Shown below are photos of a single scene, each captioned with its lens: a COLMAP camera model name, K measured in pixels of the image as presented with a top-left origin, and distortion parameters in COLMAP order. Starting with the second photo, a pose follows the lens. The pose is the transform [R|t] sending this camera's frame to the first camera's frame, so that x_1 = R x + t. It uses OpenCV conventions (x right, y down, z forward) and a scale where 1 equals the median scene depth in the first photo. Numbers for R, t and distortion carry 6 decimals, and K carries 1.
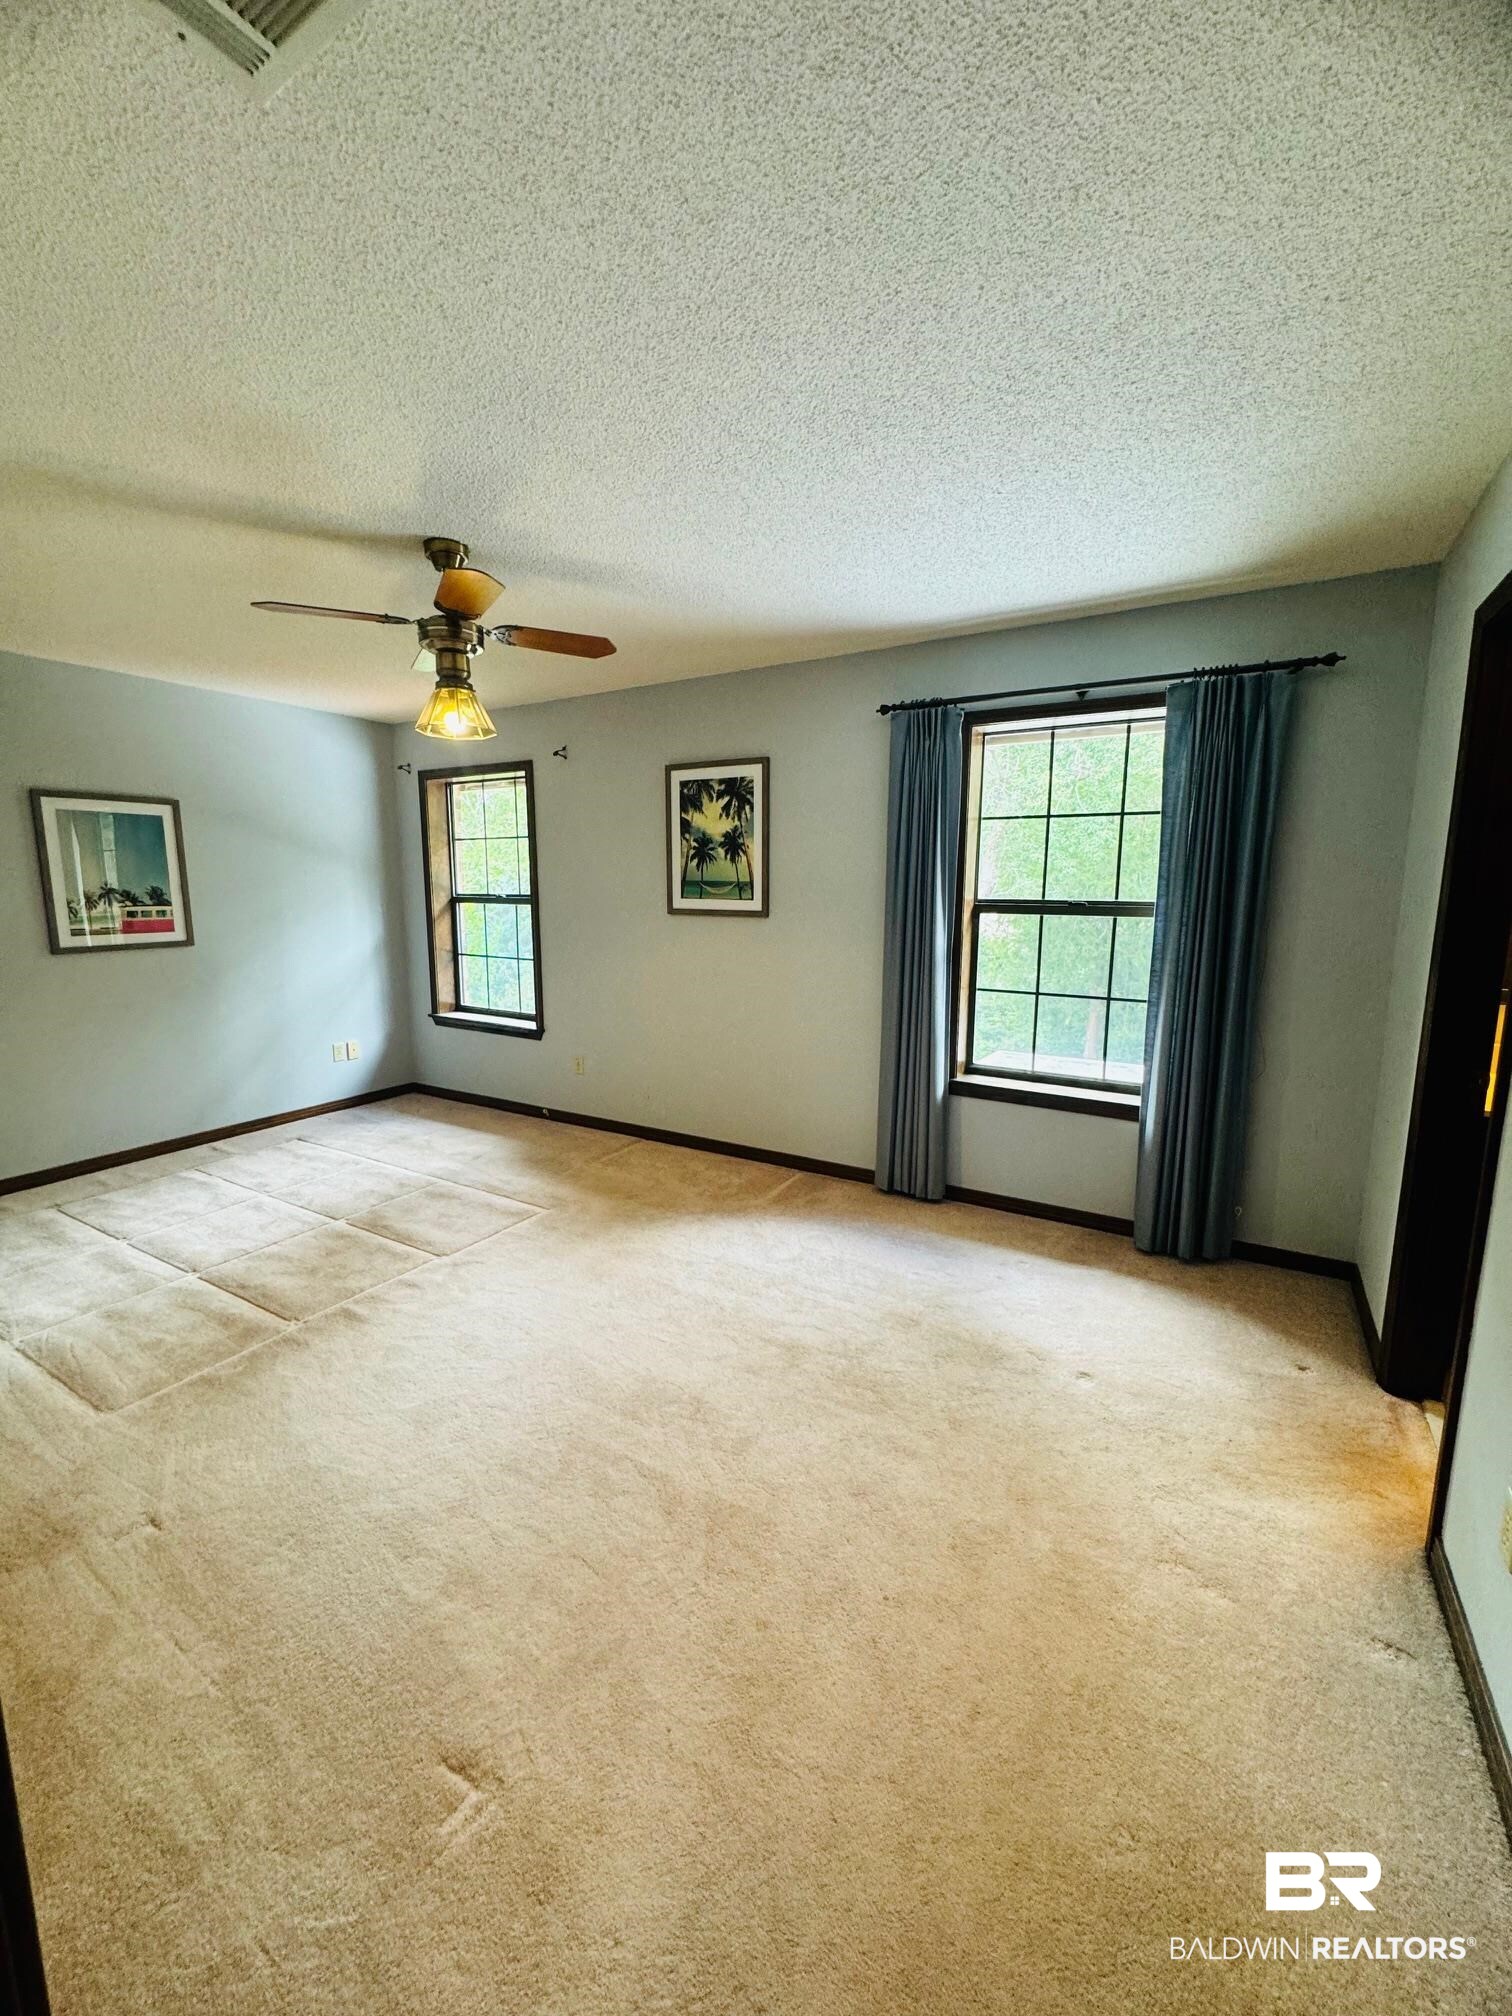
lens RADIAL K [[805.8, 0, 753.1], [0, 805.8, 1013.9], [0, 0, 1]] dist [-0.000763, 0.000037]
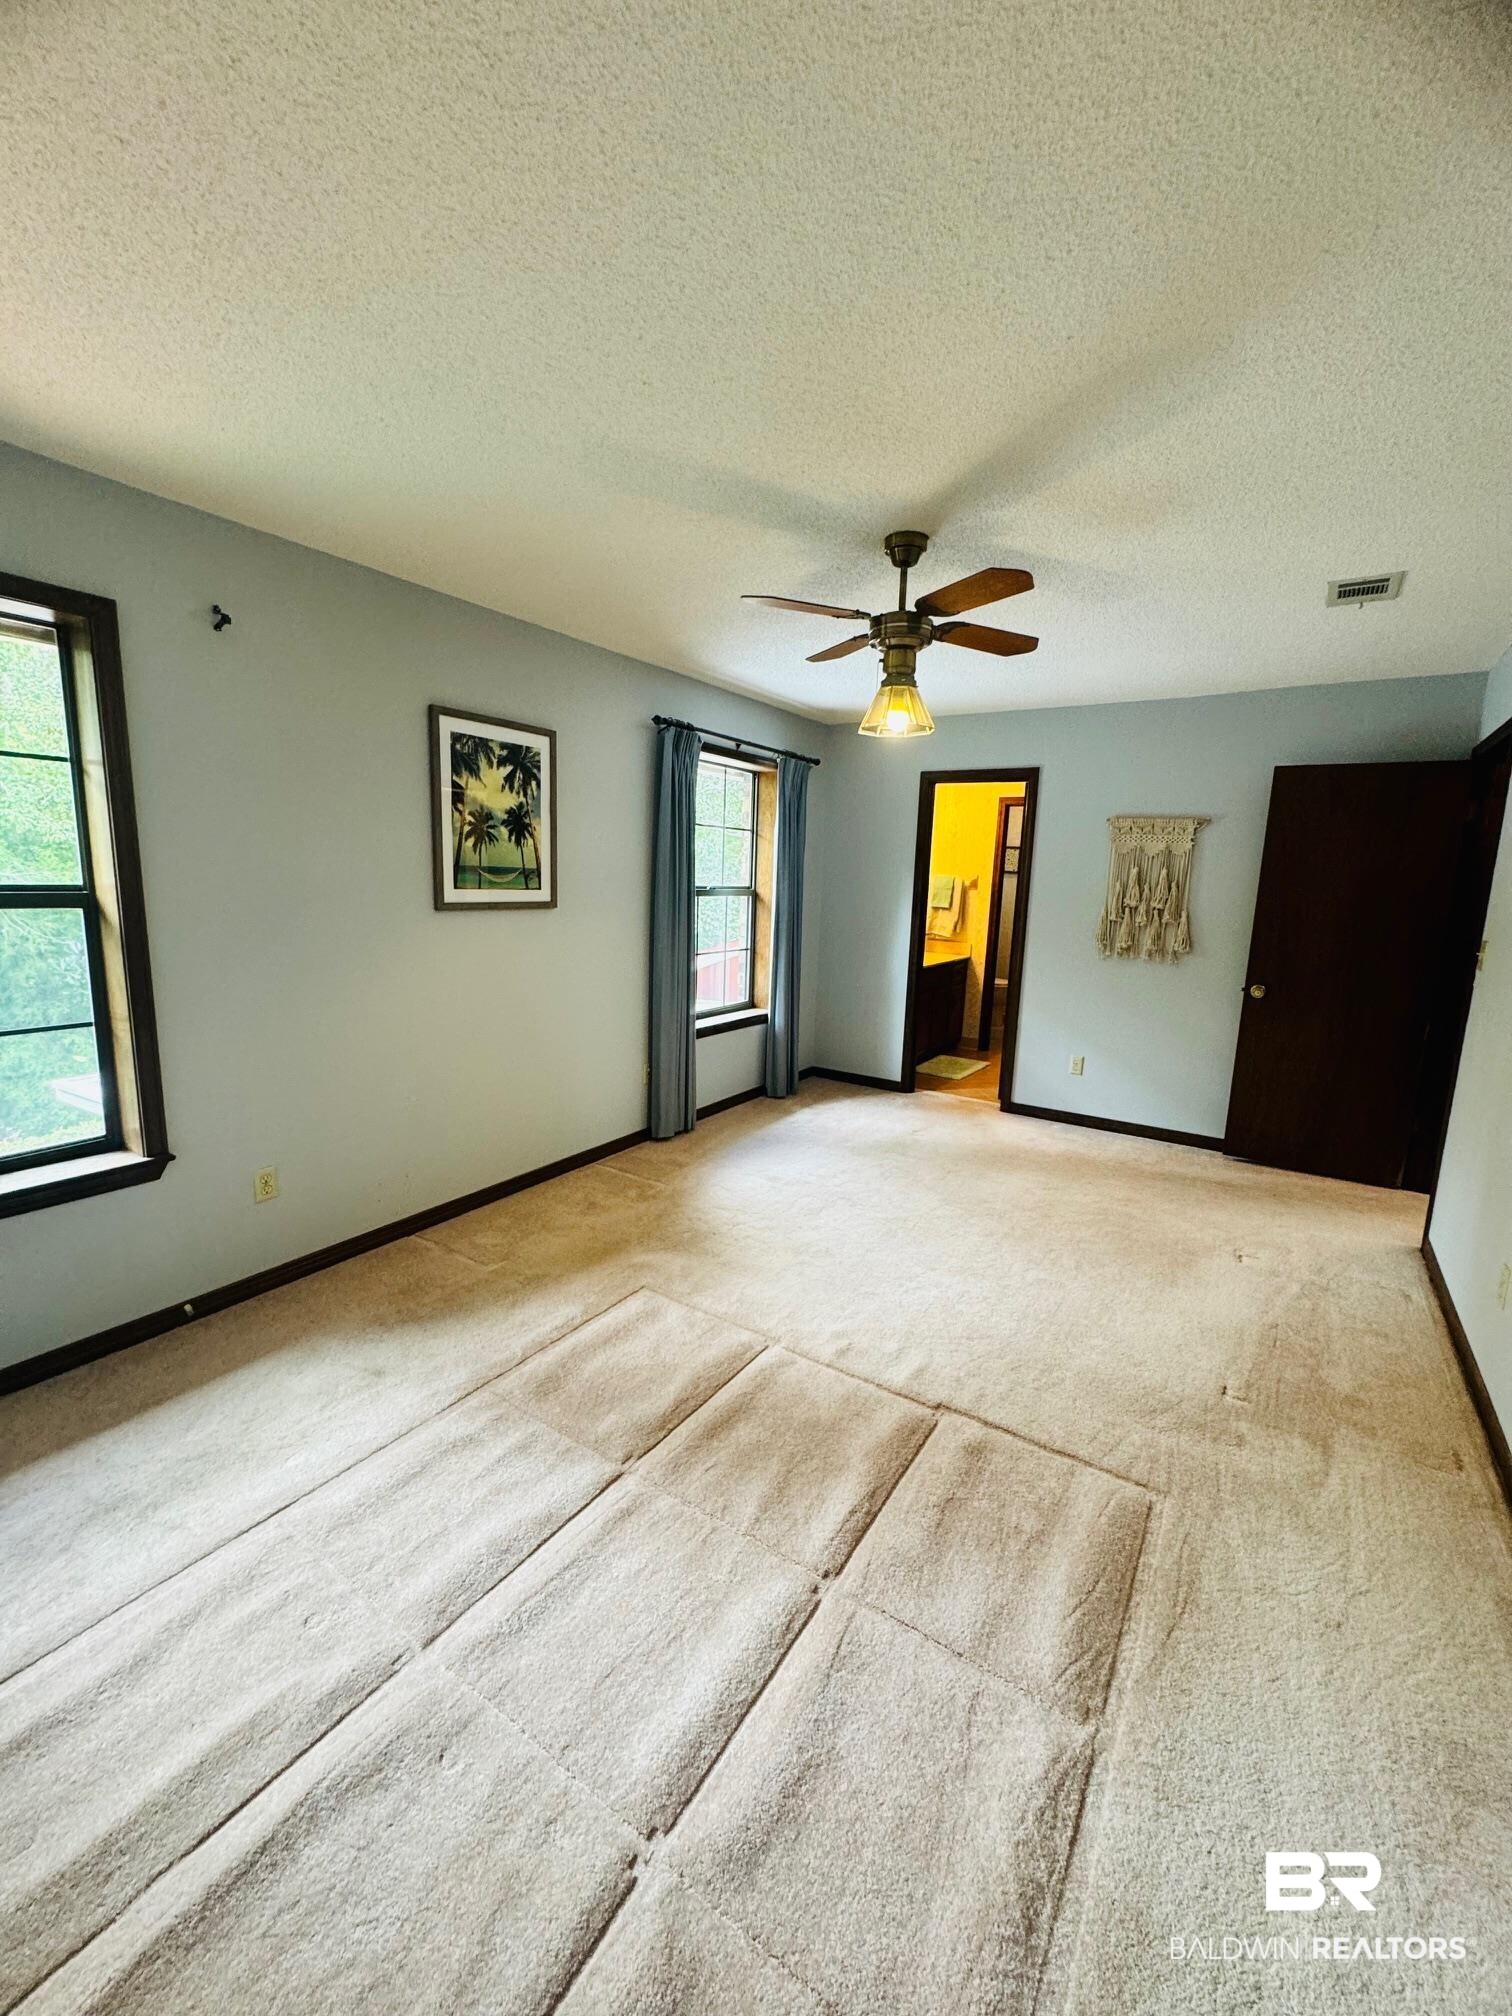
lens RADIAL K [[805.8, 0, 752.3], [0, 805.8, 1005.9], [0, 0, 1]] dist [-0.000763, 0.000037]
pose [[0.050907, -0.171615, 0.983848, -0.877154], [0.122014, 0.978814, 0.164424, -0.132926], [-0.991222, 0.111673, 0.070768, 0.718881]]
